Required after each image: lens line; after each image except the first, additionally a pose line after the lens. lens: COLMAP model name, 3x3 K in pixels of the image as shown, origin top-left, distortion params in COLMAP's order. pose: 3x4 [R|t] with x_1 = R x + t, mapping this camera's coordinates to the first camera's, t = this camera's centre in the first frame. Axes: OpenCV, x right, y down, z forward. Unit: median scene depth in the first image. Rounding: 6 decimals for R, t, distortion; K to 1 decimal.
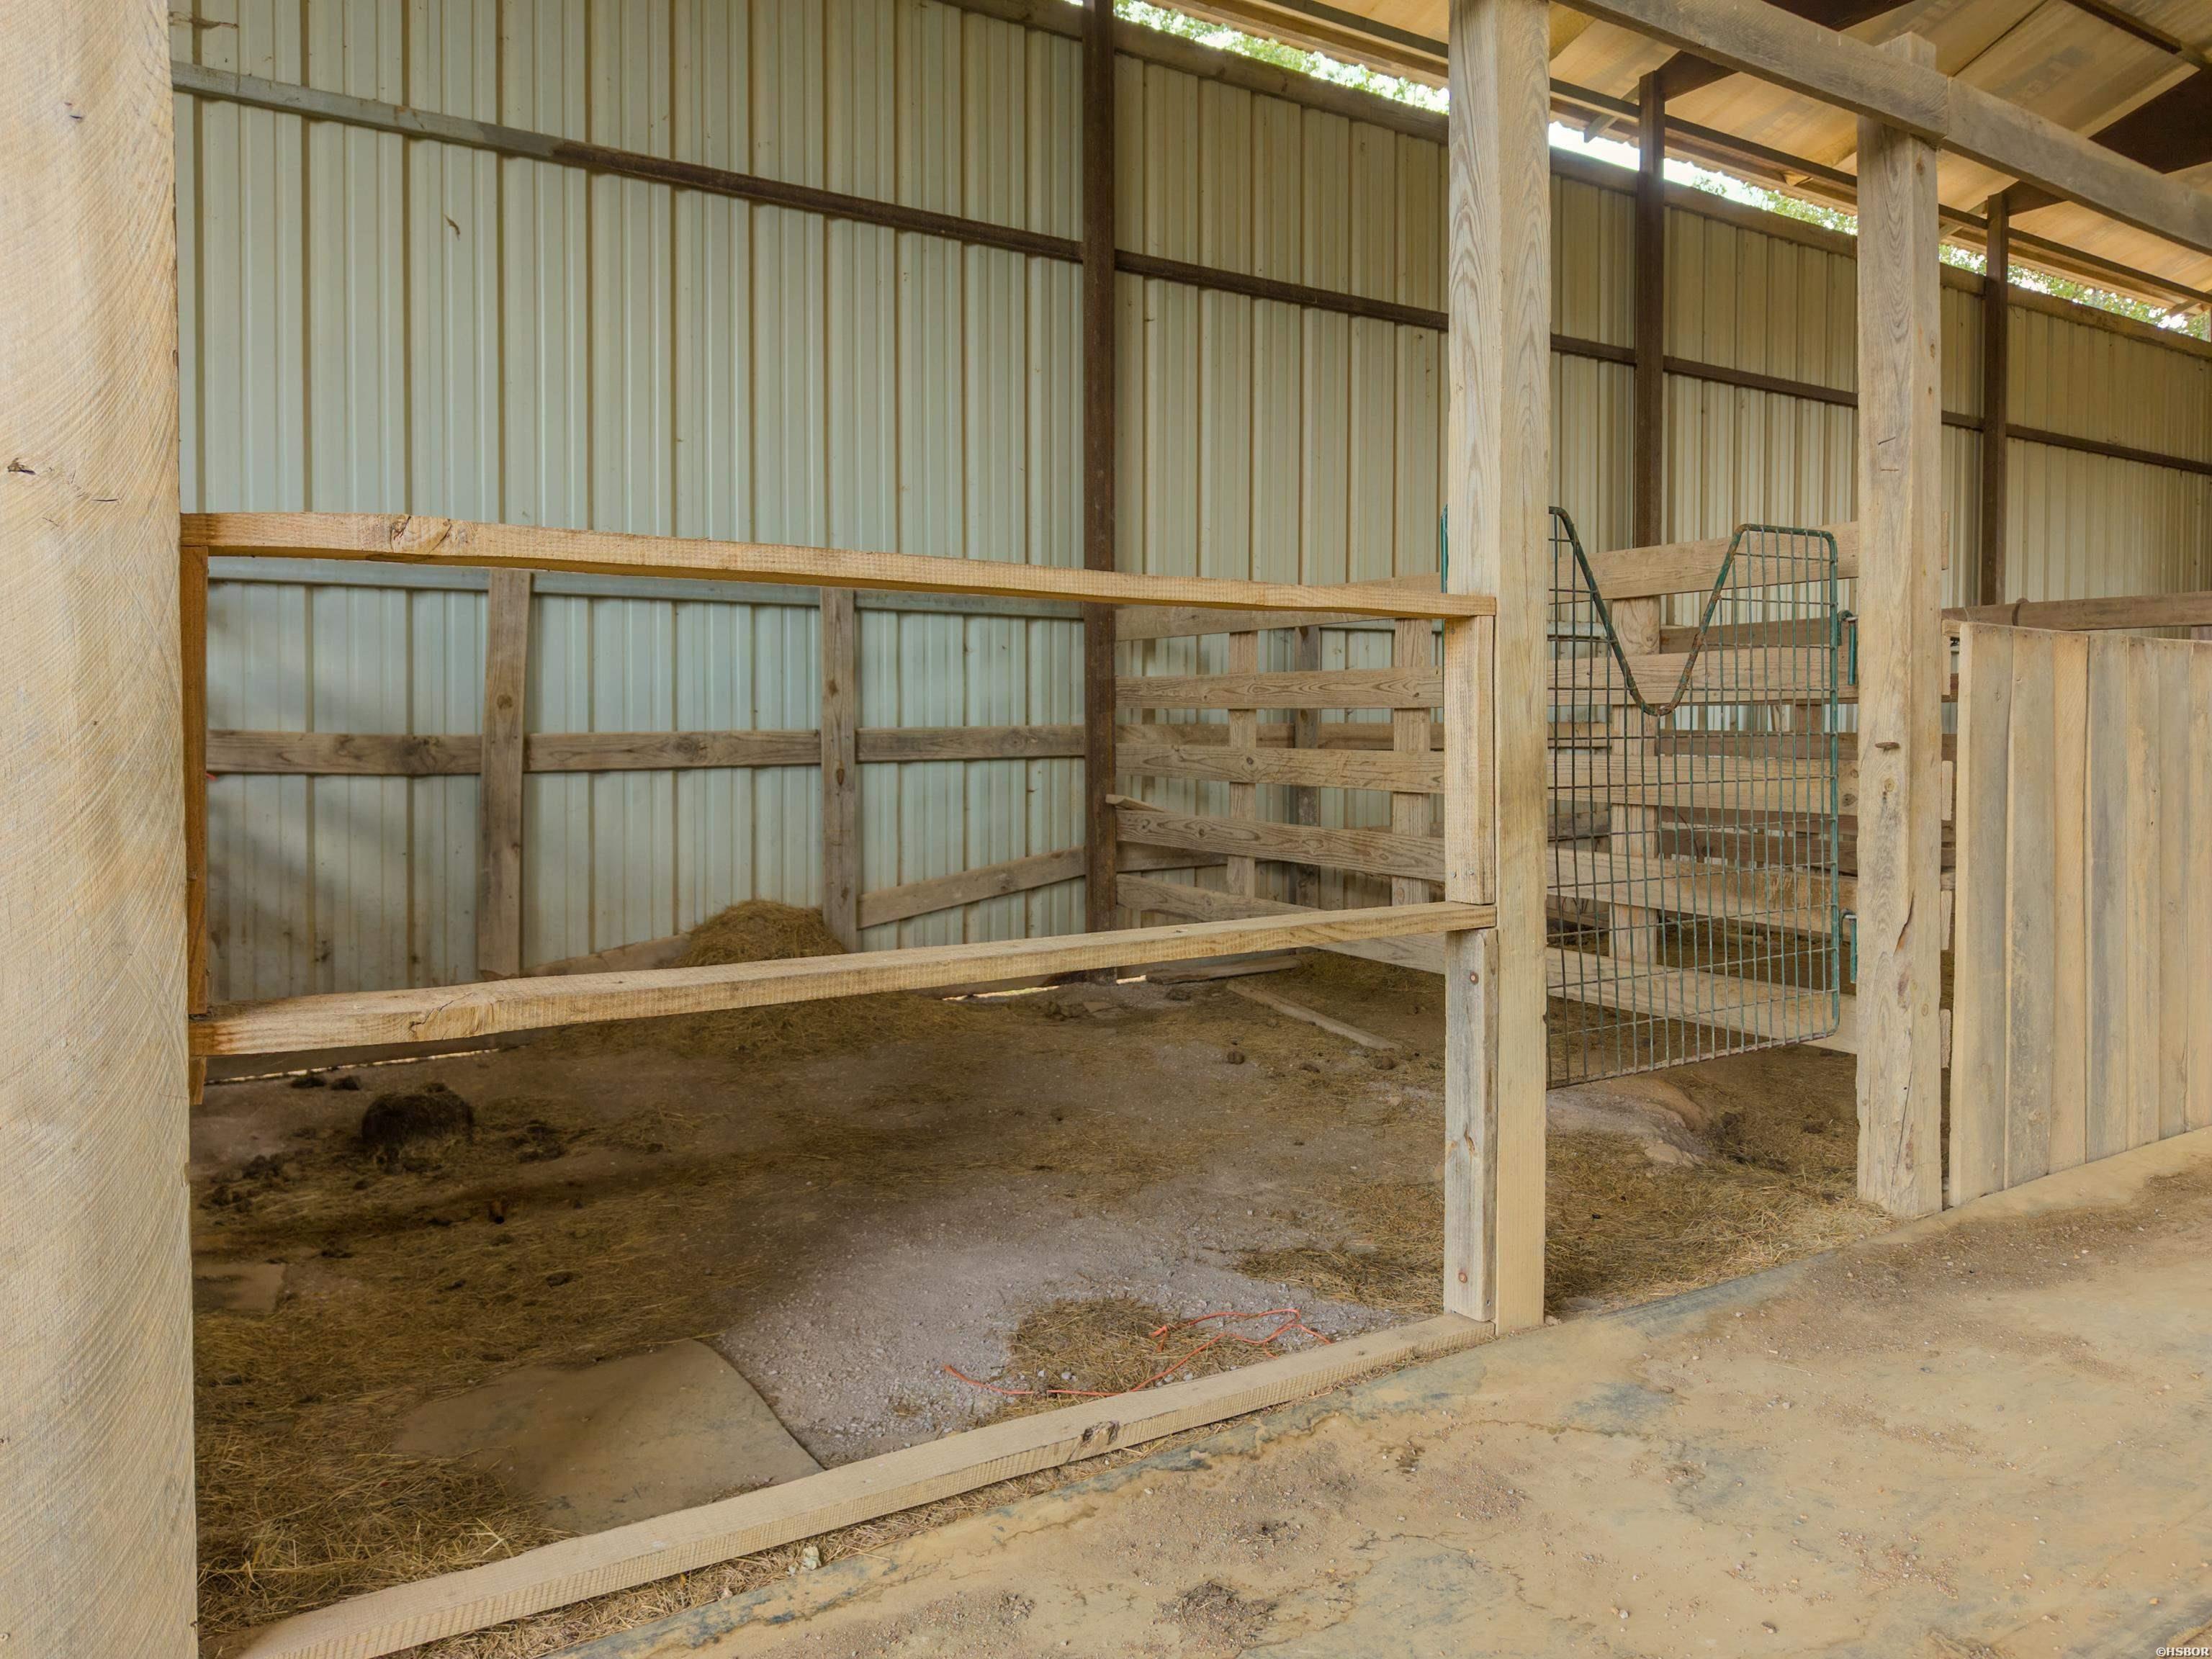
lens RADIAL K [[1514.0, 0, 1106.0], [0, 1514.0, 829.5], [0, 0, 1]] dist [0.005922, 0.000503]
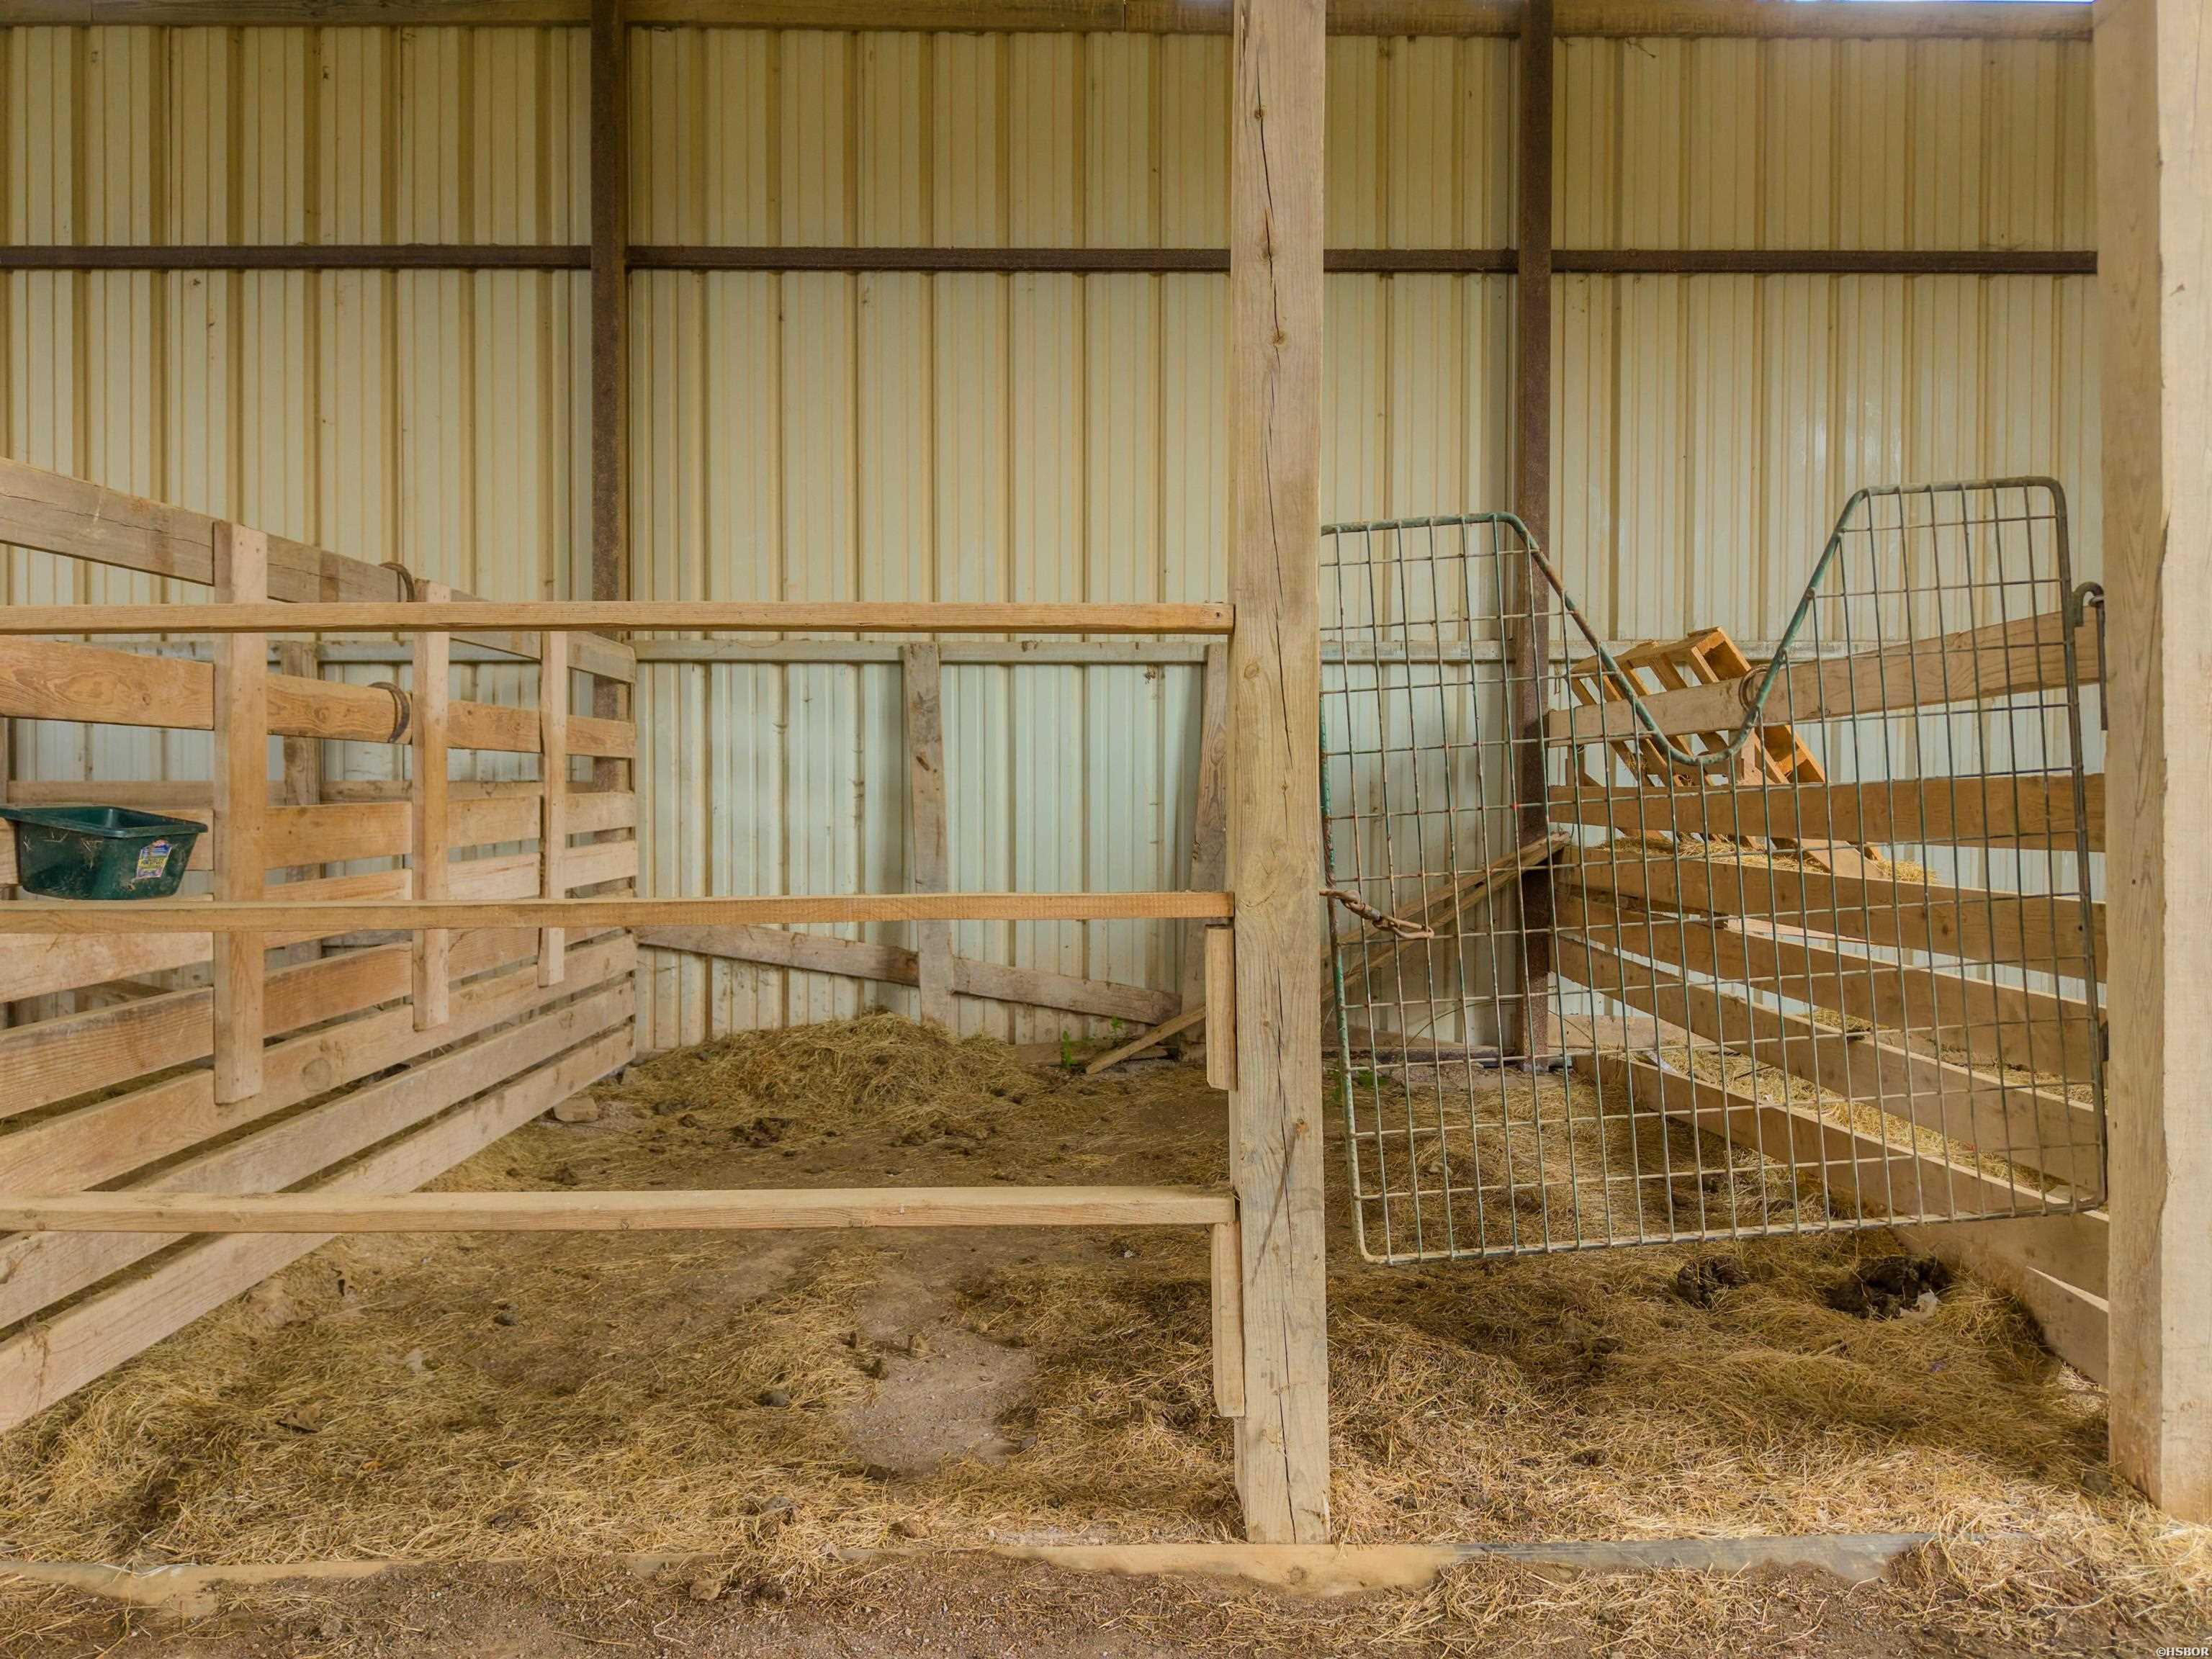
lens RADIAL K [[1461.6, 0, 1106.0], [0, 1461.6, 829.5], [0, 0, 1]] dist [0.006866, 0.001287]
pose [[0.850811, 0.017239, -0.525190, 0.559615], [-0.037672, 0.998891, -0.028240, -0.022608], [0.524120, 0.043812, 0.850516, 0.344587]]
